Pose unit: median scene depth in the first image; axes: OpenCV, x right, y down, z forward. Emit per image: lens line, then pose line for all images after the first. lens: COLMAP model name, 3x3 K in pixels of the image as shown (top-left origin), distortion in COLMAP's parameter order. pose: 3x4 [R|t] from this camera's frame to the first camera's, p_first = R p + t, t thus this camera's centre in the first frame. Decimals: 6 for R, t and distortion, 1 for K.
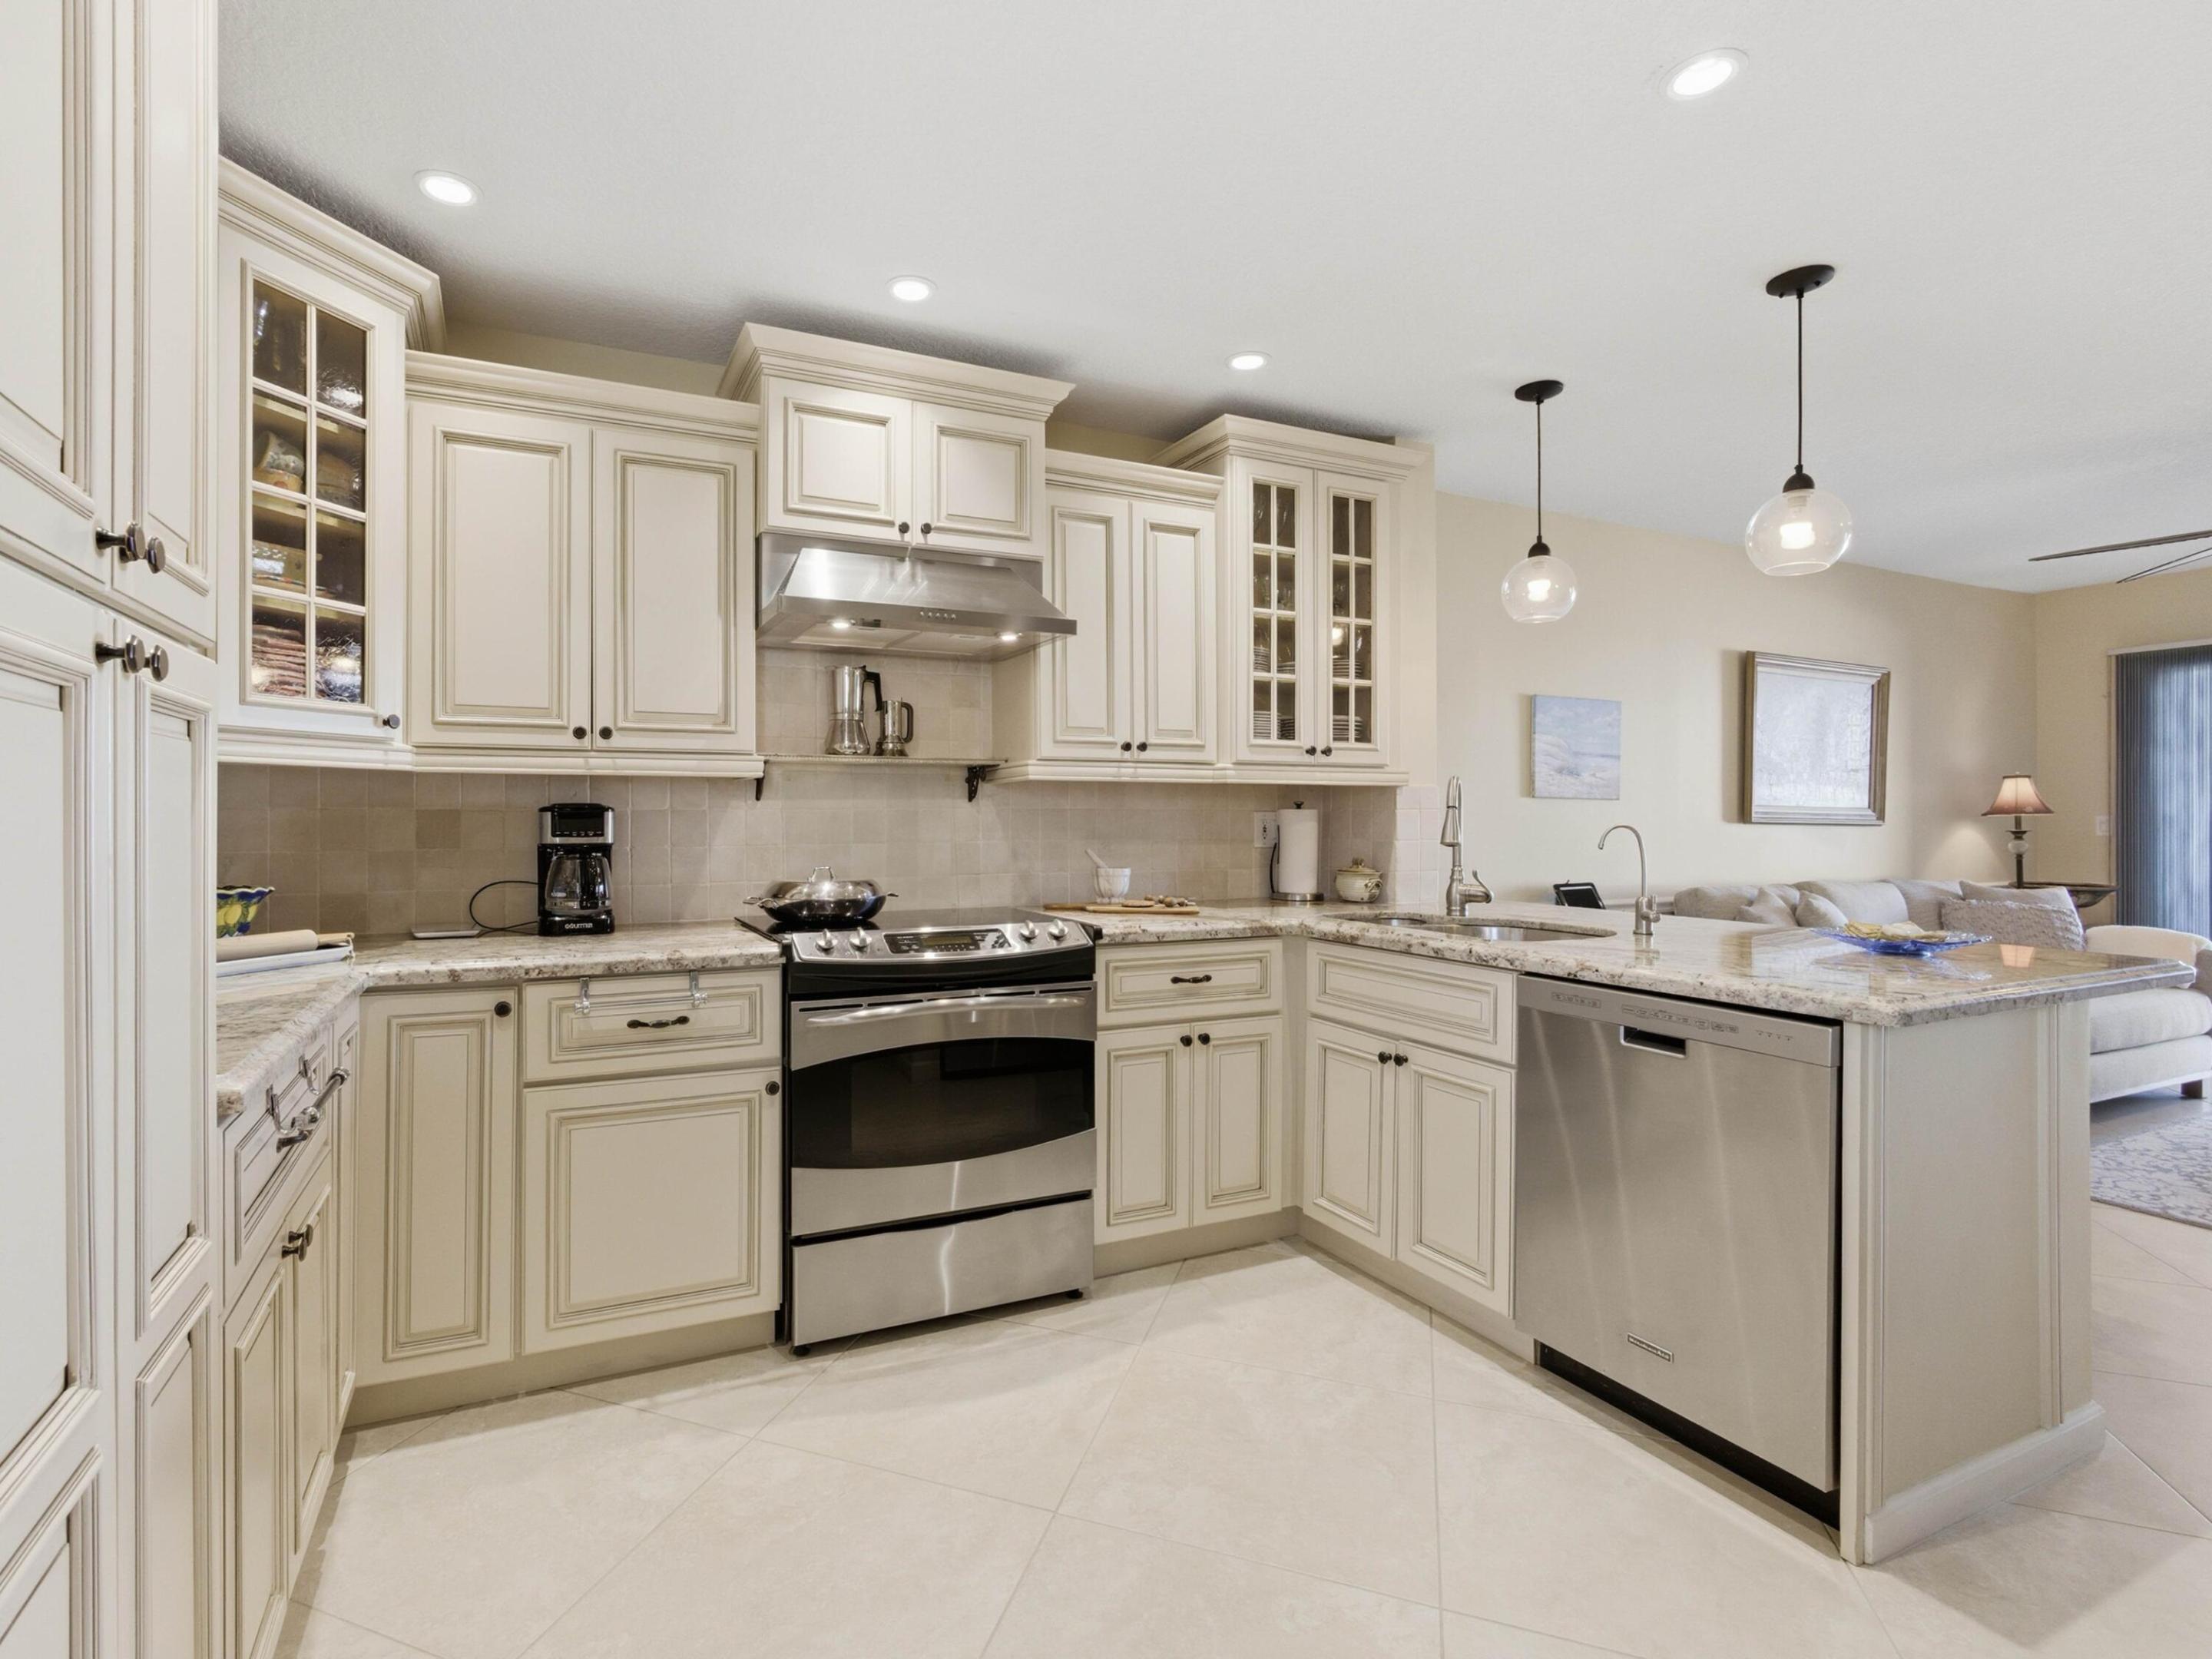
lens RADIAL K [[1060.9, 0, 1009.9], [0, 1060.9, 817.4], [0, 0, 1]] dist [-0.013241, 0.004527]
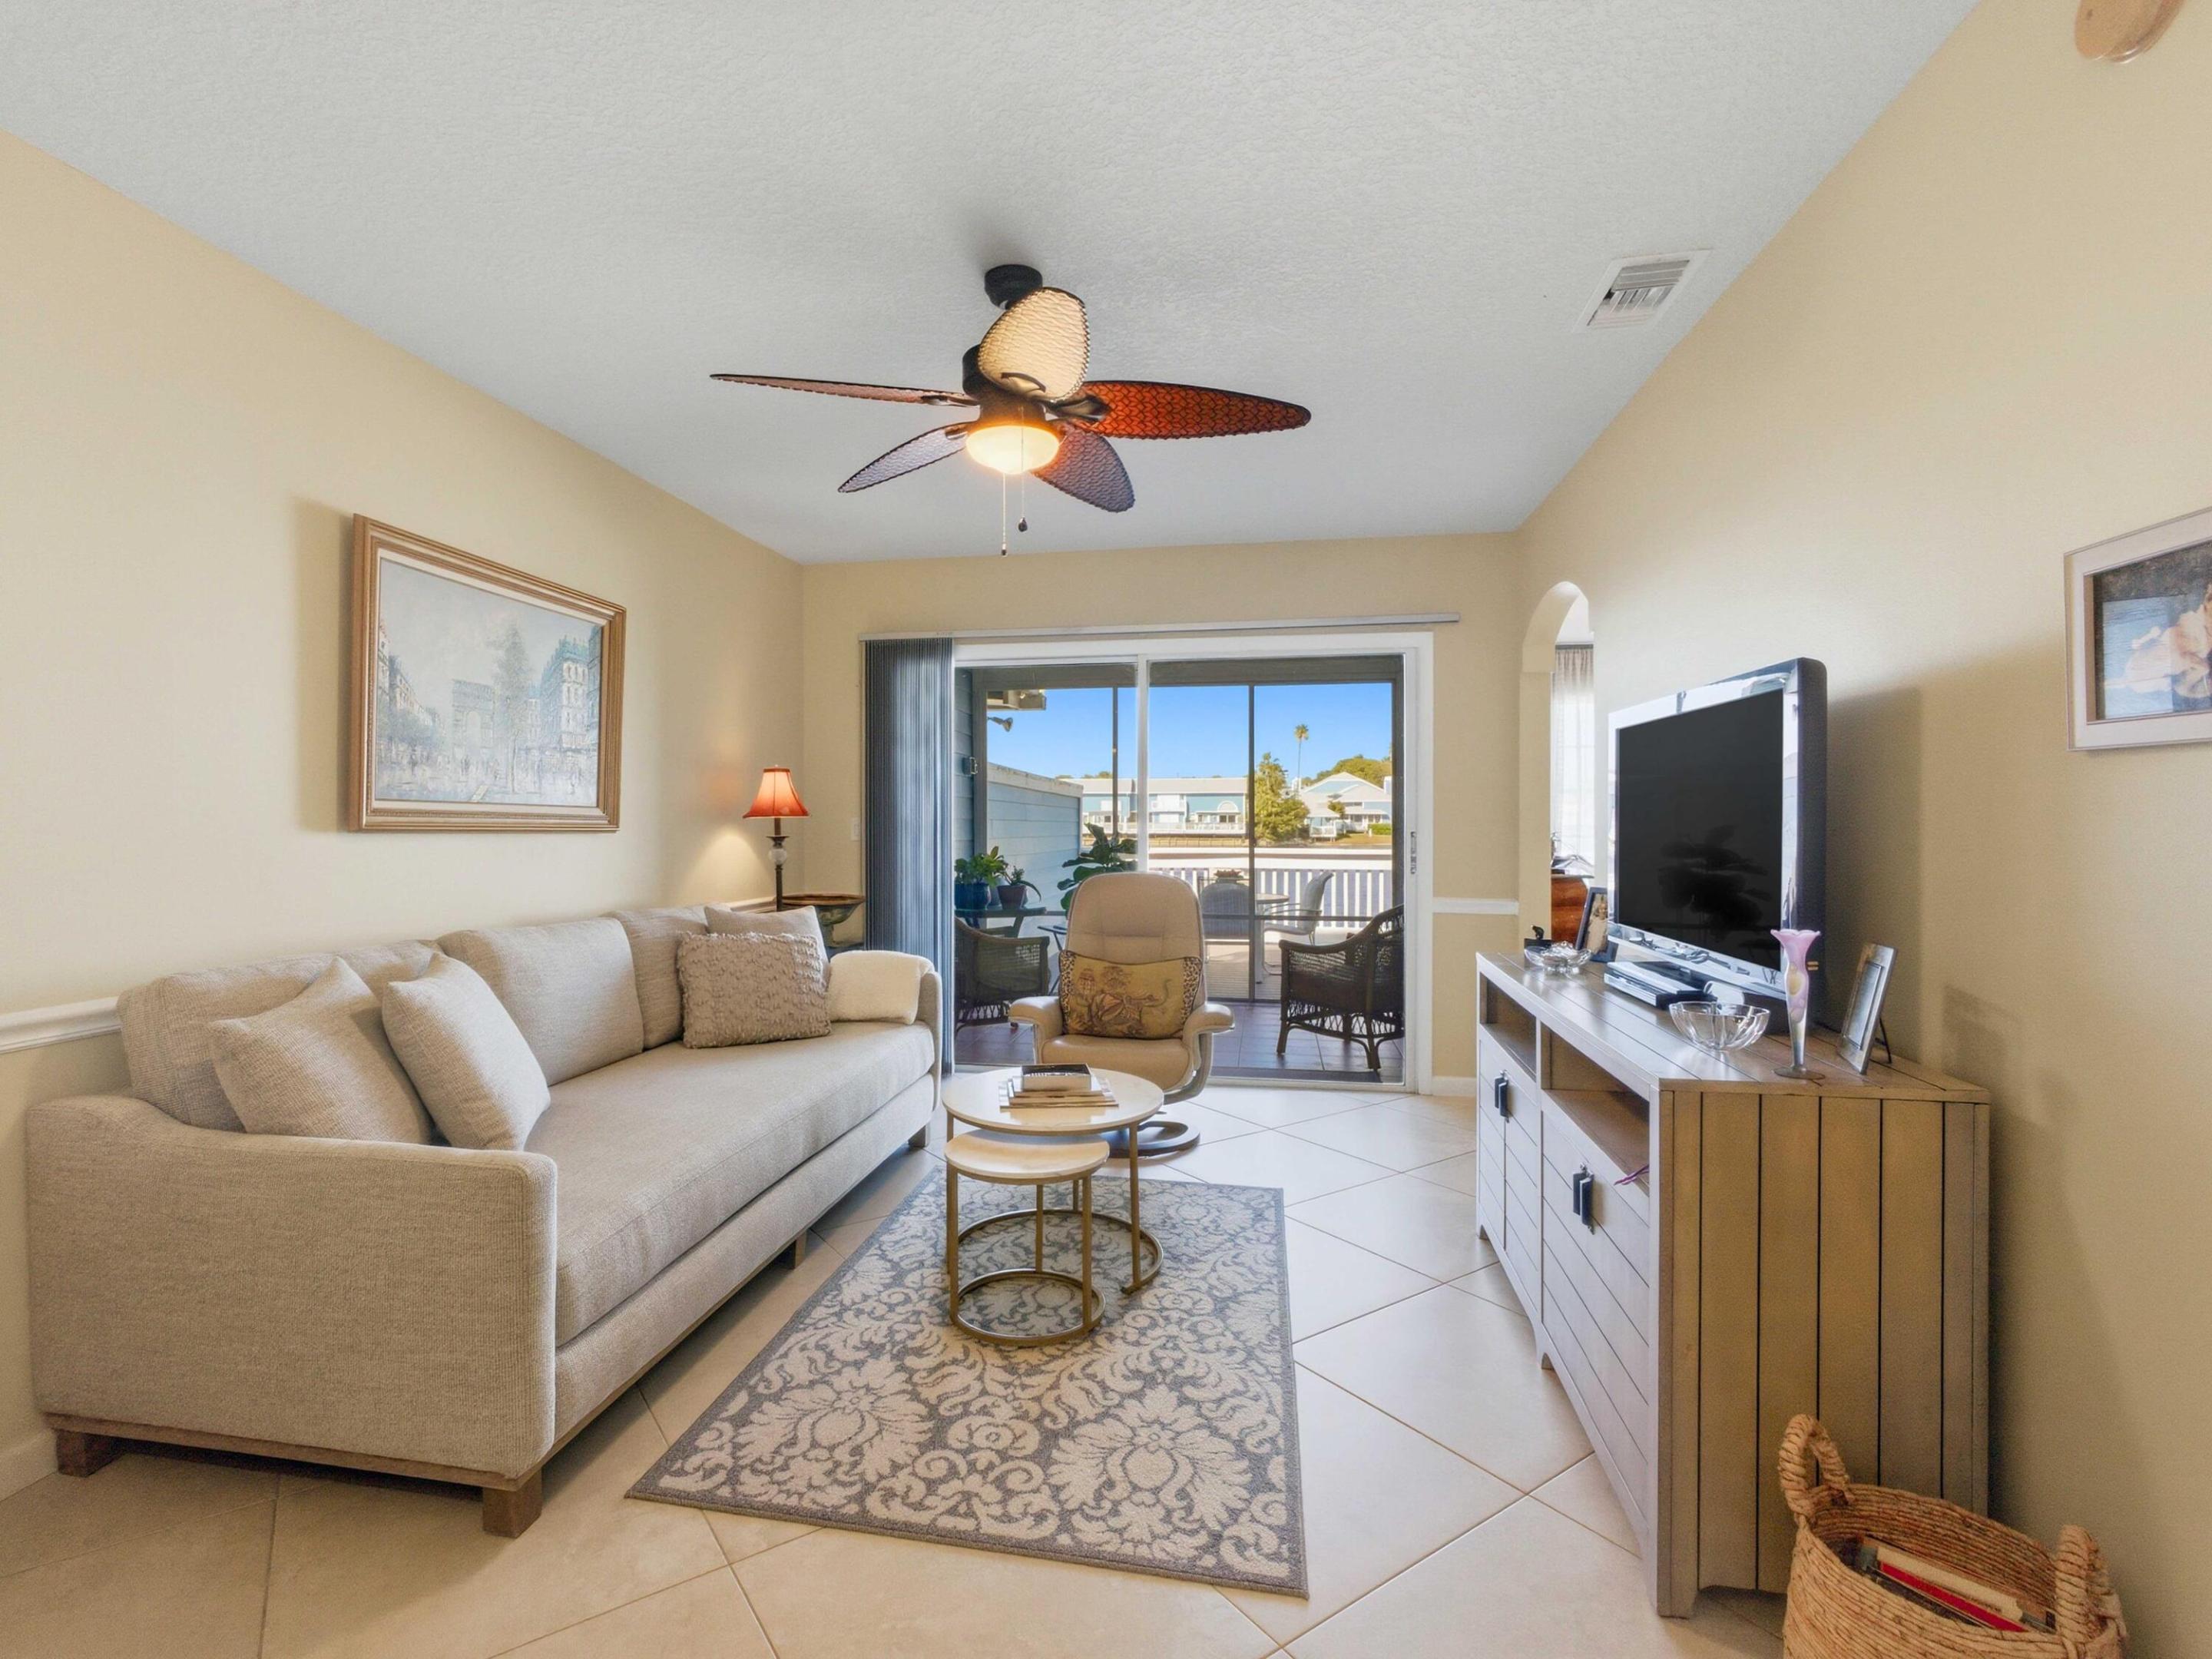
lens RADIAL K [[1060.9, 0, 1051.8], [0, 1060.9, 816.6], [0, 0, 1]] dist [-0.013241, 0.004527]
pose [[0.580224, 0.001817, 0.814455, 0.729686], [-0.001812, 0.999998, -0.000940, -0.004289], [-0.814455, -0.000930, 0.580226, 0.616418]]
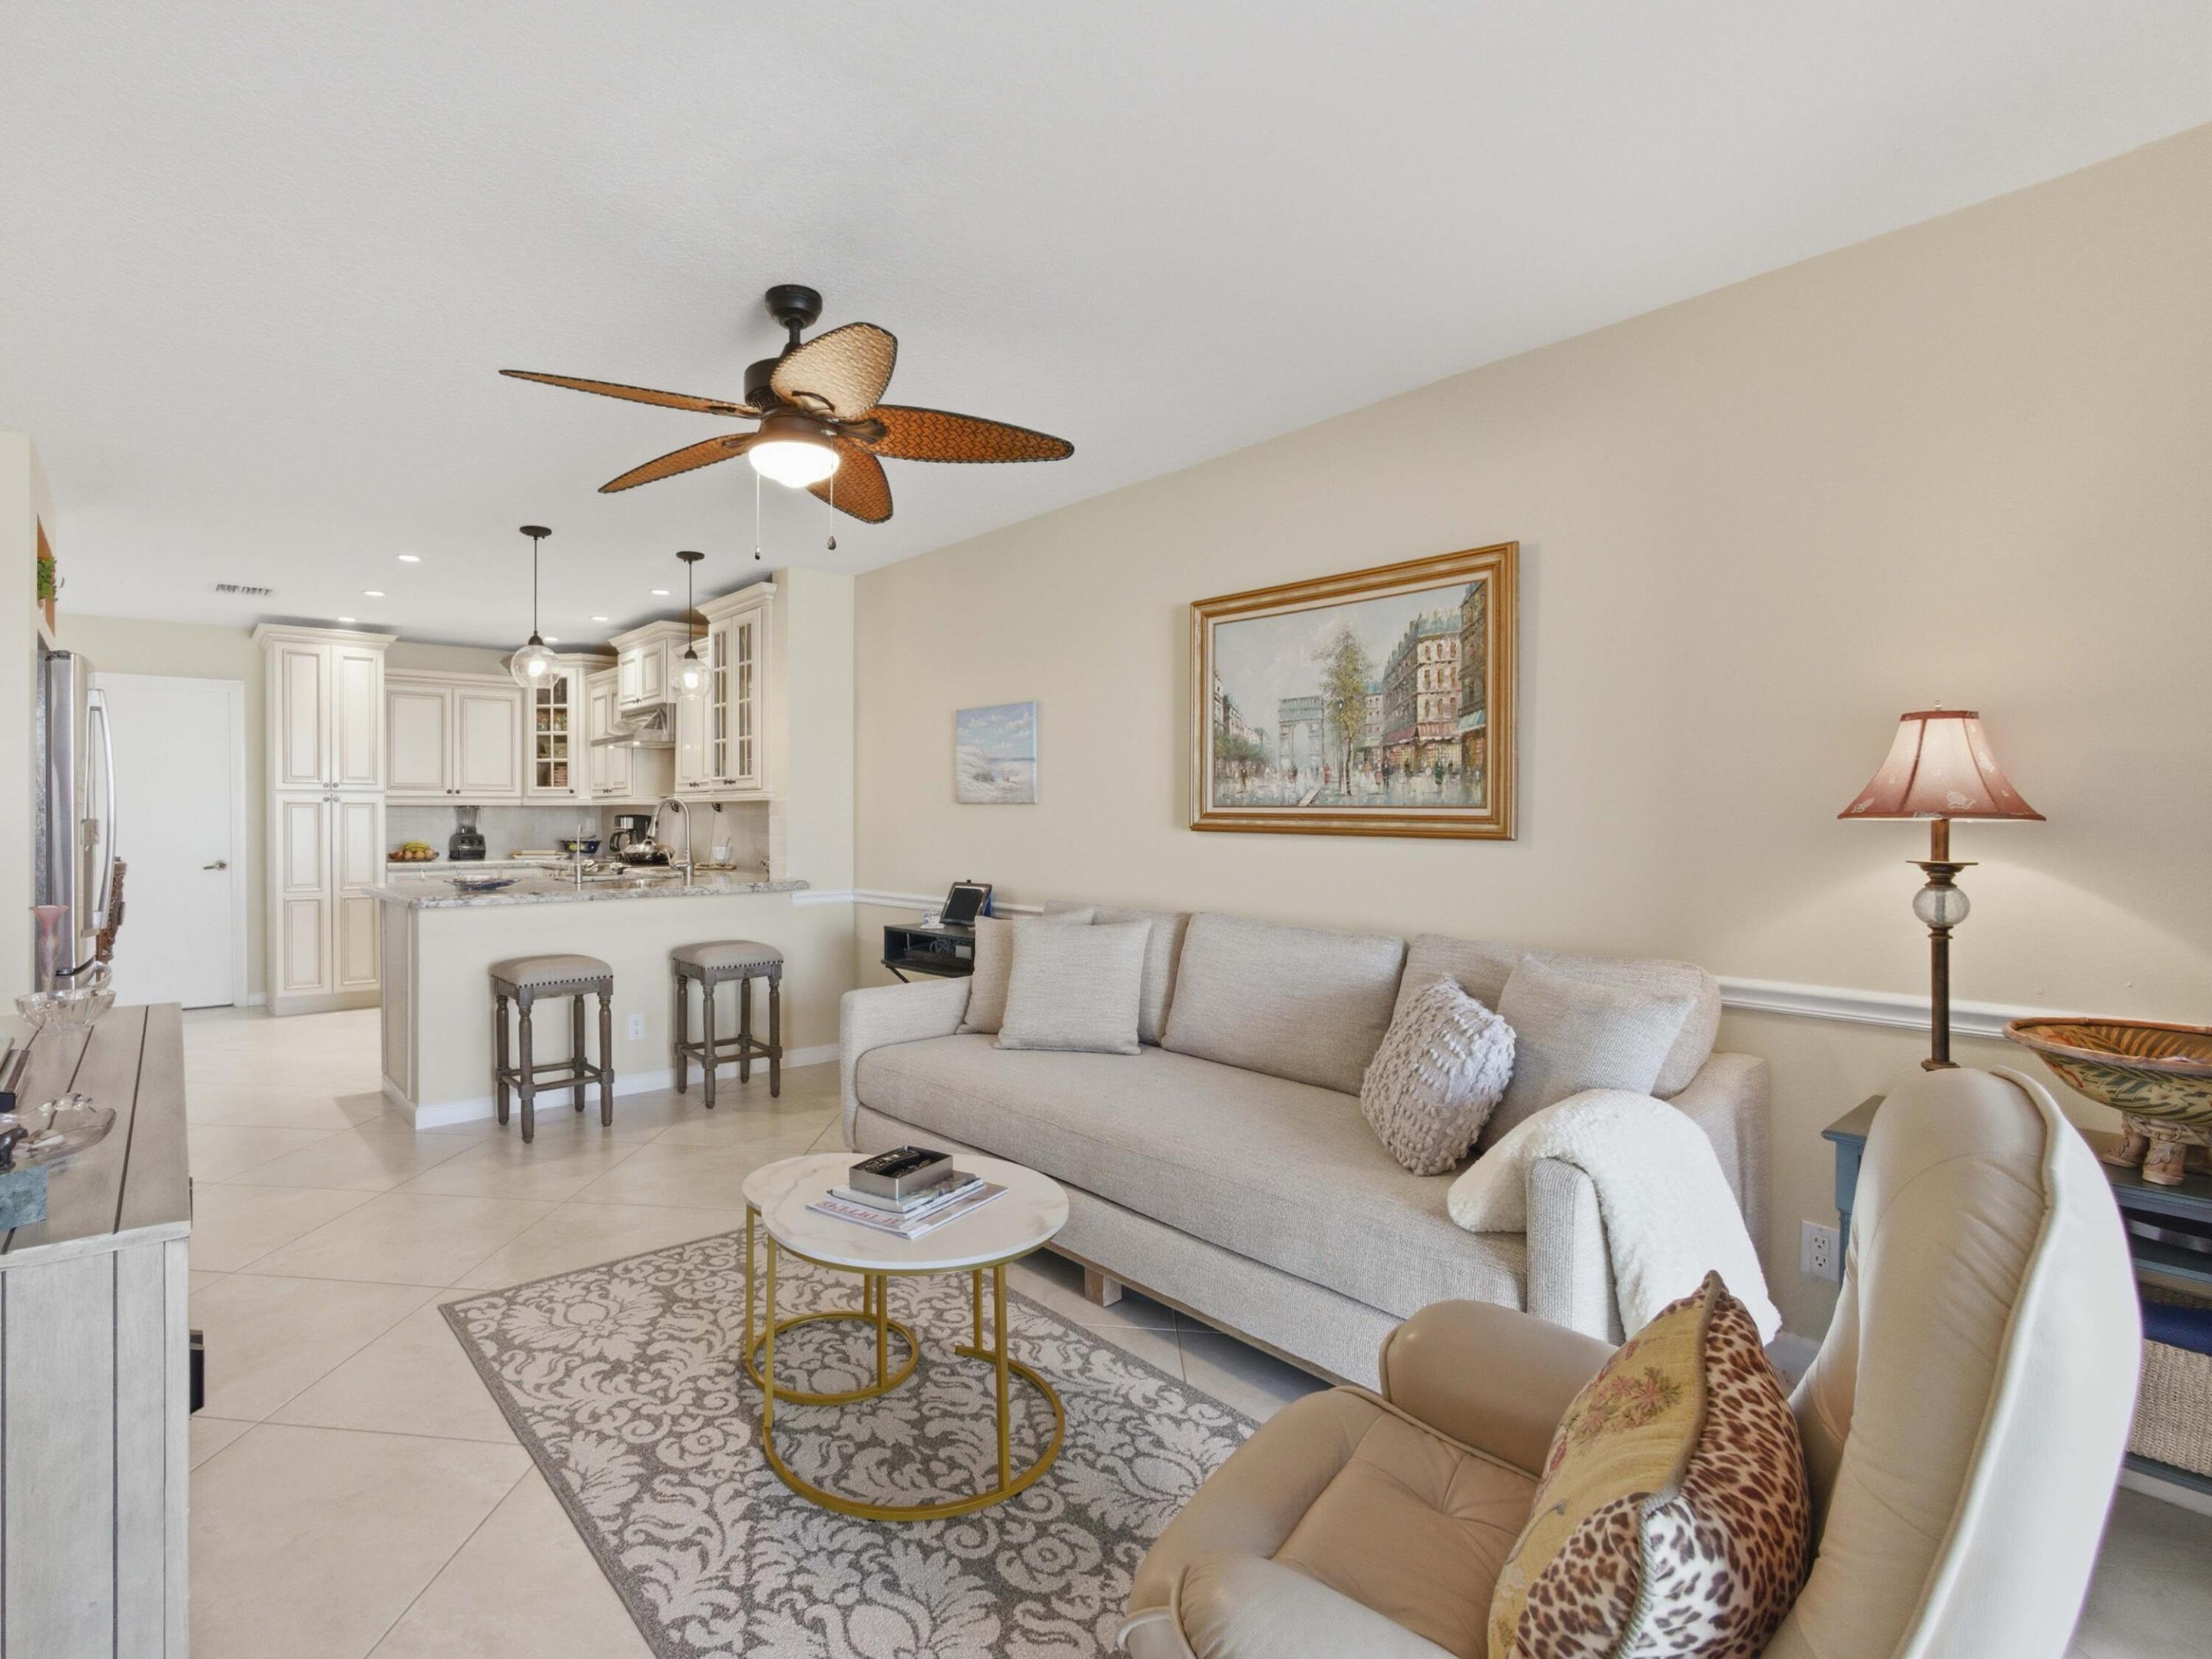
lens RADIAL K [[1058.8, 0, 984.5], [0, 1058.8, 819.7], [0, 0, 1]] dist [-0.026002, 0.001270]
pose [[0.250842, 0.002644, -0.968024, 2.186833], [-0.000555, 0.999996, 0.002587, -0.006267], [0.968028, -0.000111, 0.250843, 1.040894]]
